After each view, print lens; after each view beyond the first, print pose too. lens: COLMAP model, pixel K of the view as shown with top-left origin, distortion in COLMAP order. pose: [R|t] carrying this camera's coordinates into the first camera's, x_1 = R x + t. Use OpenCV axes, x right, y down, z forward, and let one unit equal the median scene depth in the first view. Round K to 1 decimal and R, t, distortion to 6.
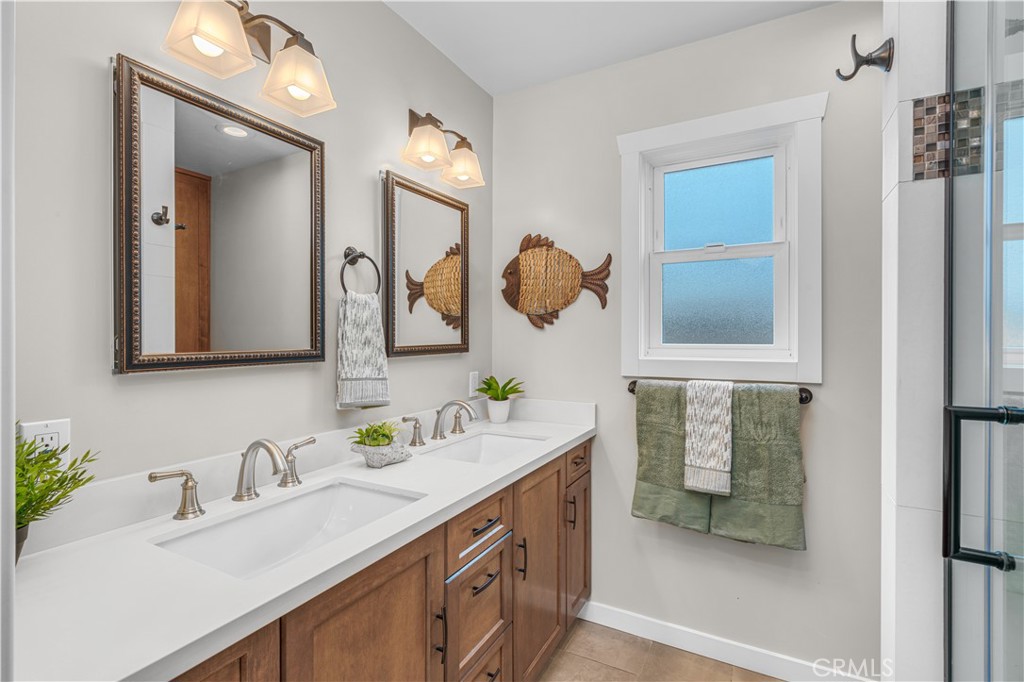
lens RADIAL K [[478.9, 0, 507.8], [0, 478.9, 315.9], [0, 0, 1]] dist [-0.003361, 0.000050]
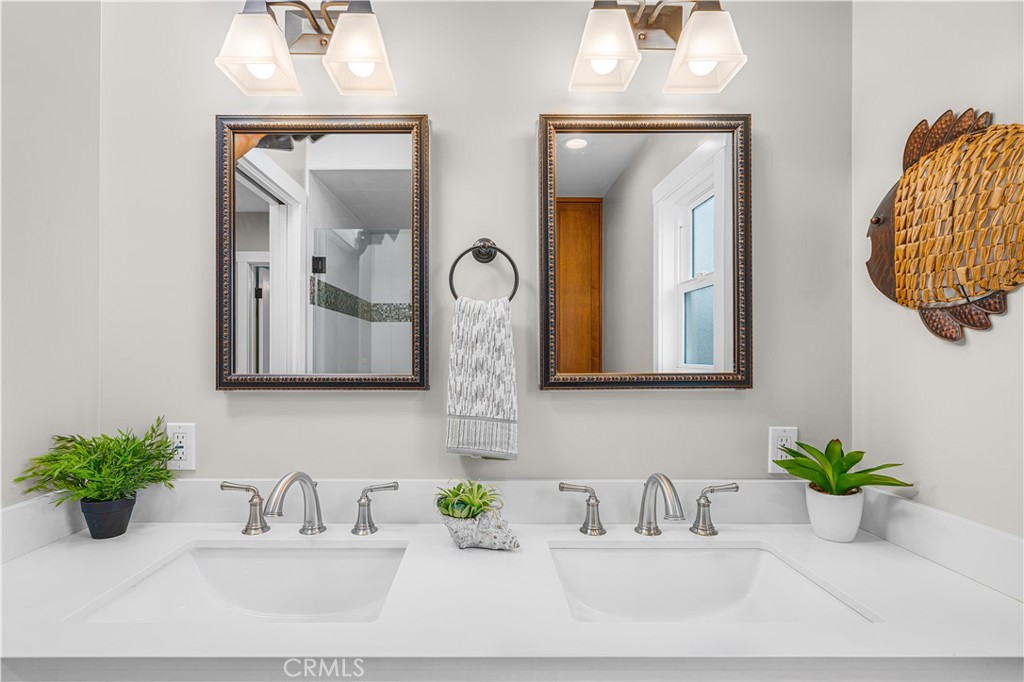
lens RADIAL K [[493.2, 0, 512.0], [0, 493.2, 341.0], [0, 0, 1]] dist [-0.000760, 0.000276]
pose [[0.471971, -0.027173, -0.881195, 0.265103], [0.035605, 0.999297, -0.011744, 0.018767], [0.880895, -0.025832, 0.472607, 0.482443]]
